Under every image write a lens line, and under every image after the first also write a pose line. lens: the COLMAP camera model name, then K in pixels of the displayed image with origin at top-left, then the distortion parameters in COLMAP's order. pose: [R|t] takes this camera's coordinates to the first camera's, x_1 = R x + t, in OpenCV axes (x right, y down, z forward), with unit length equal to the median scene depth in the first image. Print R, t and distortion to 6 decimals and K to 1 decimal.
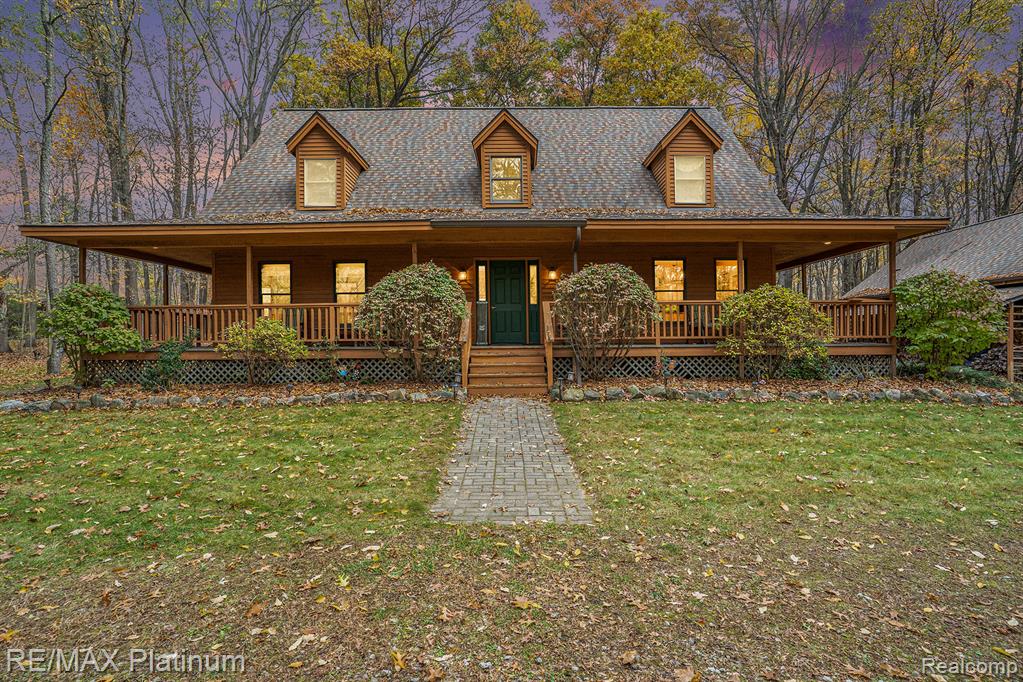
lens RADIAL K [[509.2, 0, 511.8], [0, 509.2, 344.2], [0, 0, 1]] dist [-0.017733, 0.002779]
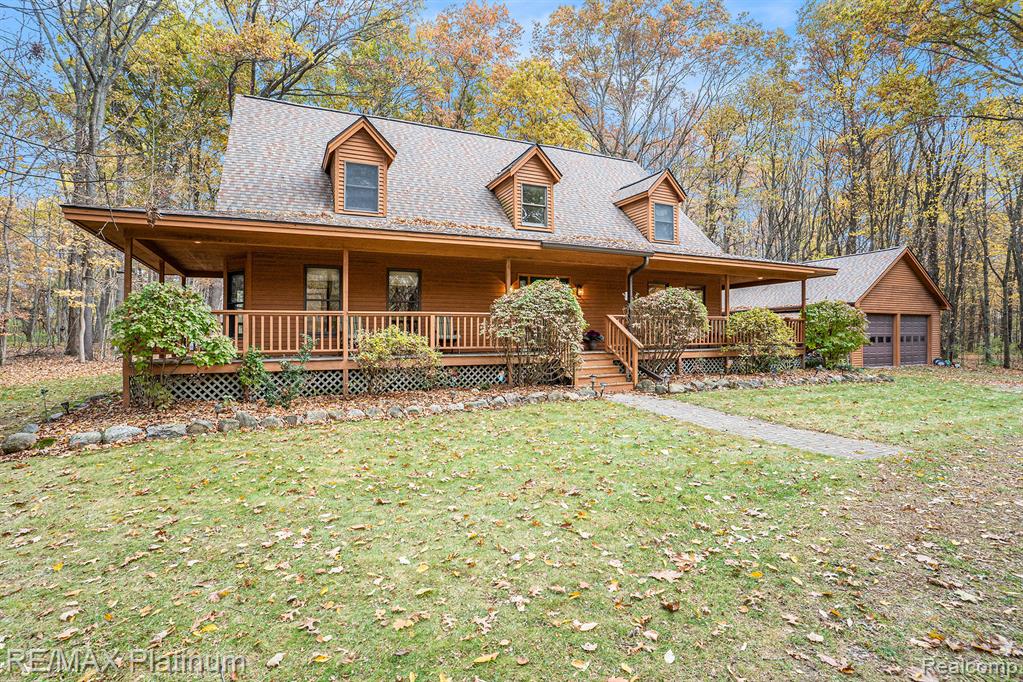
lens RADIAL K [[509.2, 0, 510.7], [0, 509.2, 335.6], [0, 0, 1]] dist [-0.017733, 0.002779]
pose [[0.908270, 0.003588, 0.418368, -0.626124], [0.012540, 0.999281, -0.035793, 0.005558], [-0.418196, 0.037756, 0.907572, 0.005499]]
